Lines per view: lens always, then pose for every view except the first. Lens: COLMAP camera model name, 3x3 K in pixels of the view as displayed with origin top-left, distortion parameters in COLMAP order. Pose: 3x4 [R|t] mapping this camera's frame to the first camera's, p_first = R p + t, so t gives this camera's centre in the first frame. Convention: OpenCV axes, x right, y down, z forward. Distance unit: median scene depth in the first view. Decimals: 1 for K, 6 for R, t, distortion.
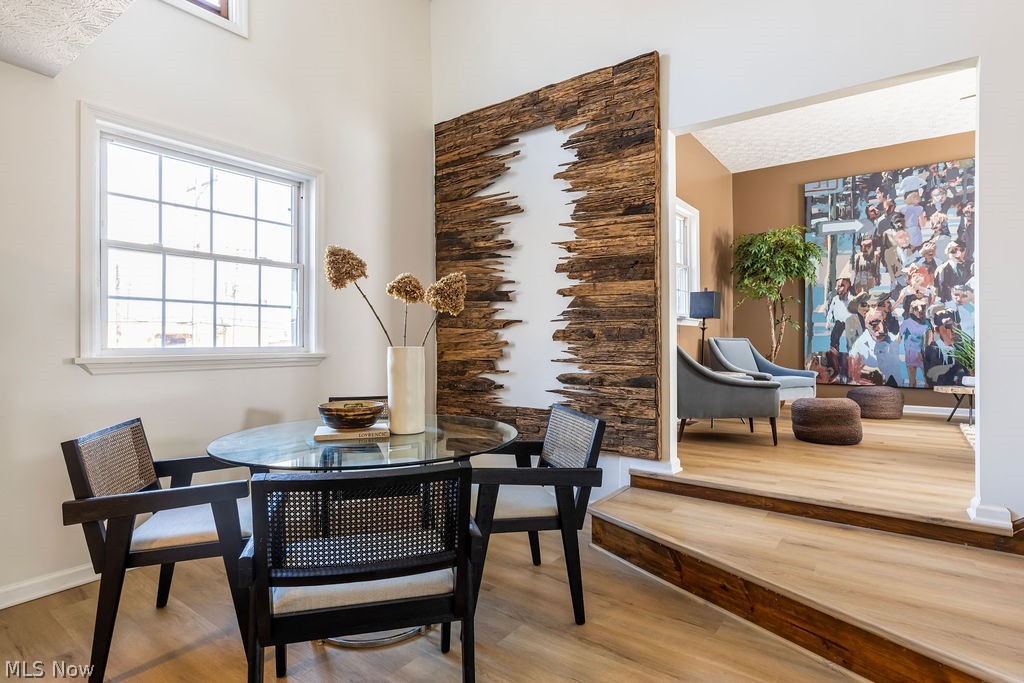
lens RADIAL K [[537.2, 0, 507.5], [0, 537.2, 340.2], [0, 0, 1]] dist [-0.000489, 0.000122]
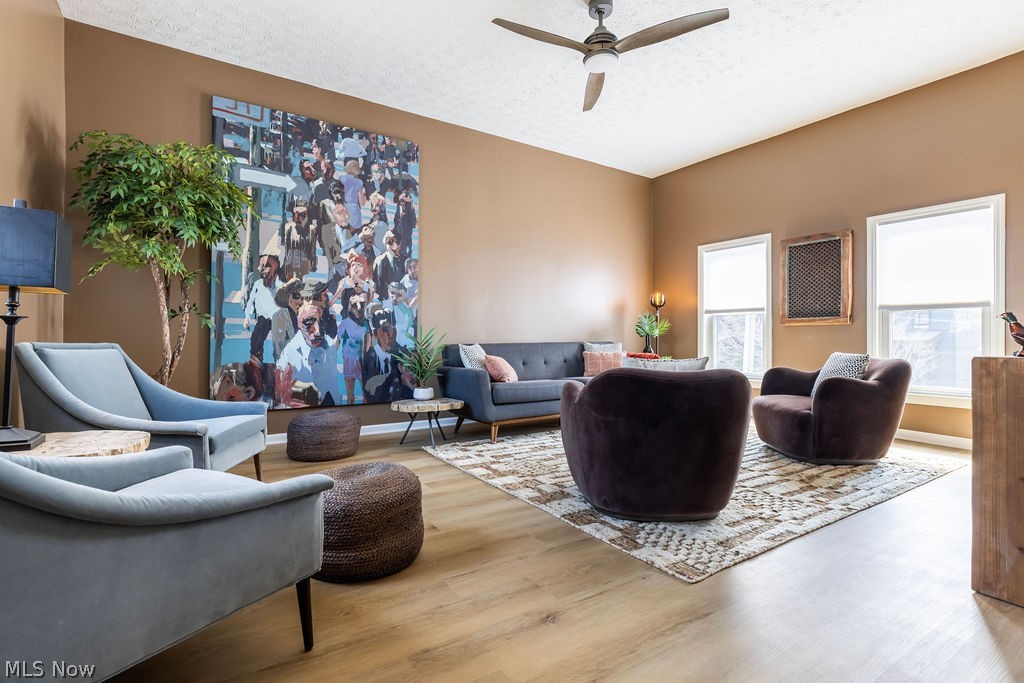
lens RADIAL K [[490.5, 0, 521.3], [0, 490.5, 339.5], [0, 0, 1]] dist [-0.003344, 0.000552]
pose [[0.350833, 0.004360, 0.936428, 0.228479], [-0.006578, 0.999976, -0.002191, -0.012216], [-0.936415, -0.005391, 0.350853, 0.715029]]
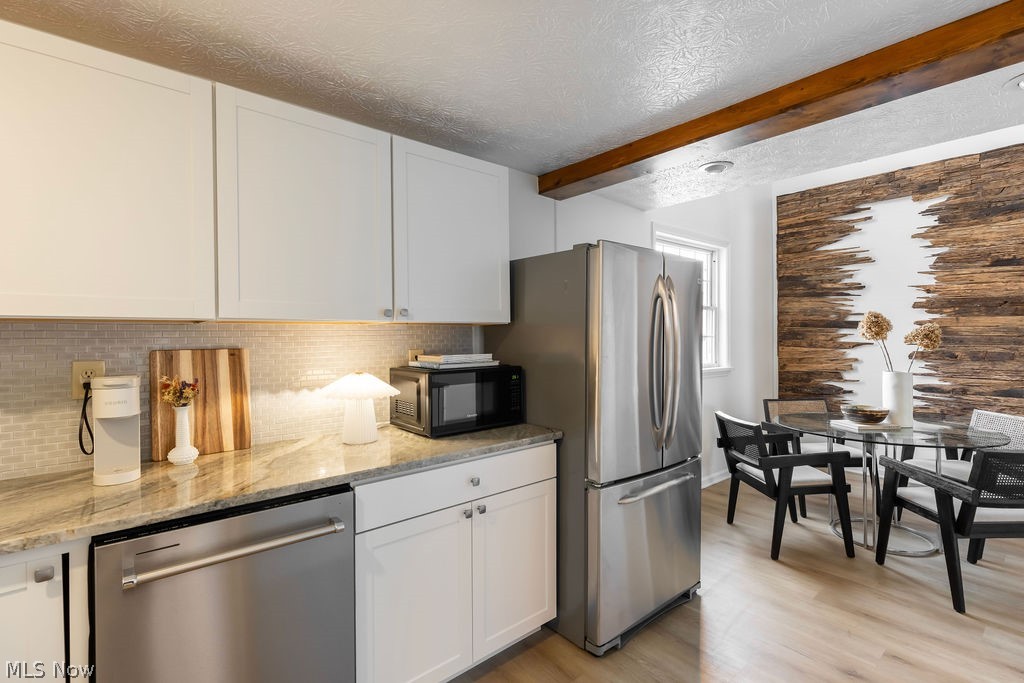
lens RADIAL K [[467.2, 0, 512.9], [0, 467.2, 344.3], [0, 0, 1]] dist [-0.004756, 0.000179]
pose [[0.969221, -0.001228, -0.246190, -0.491614], [0.004504, 0.999909, 0.012744, -0.046599], [0.246152, -0.013460, 0.969138, -0.306788]]
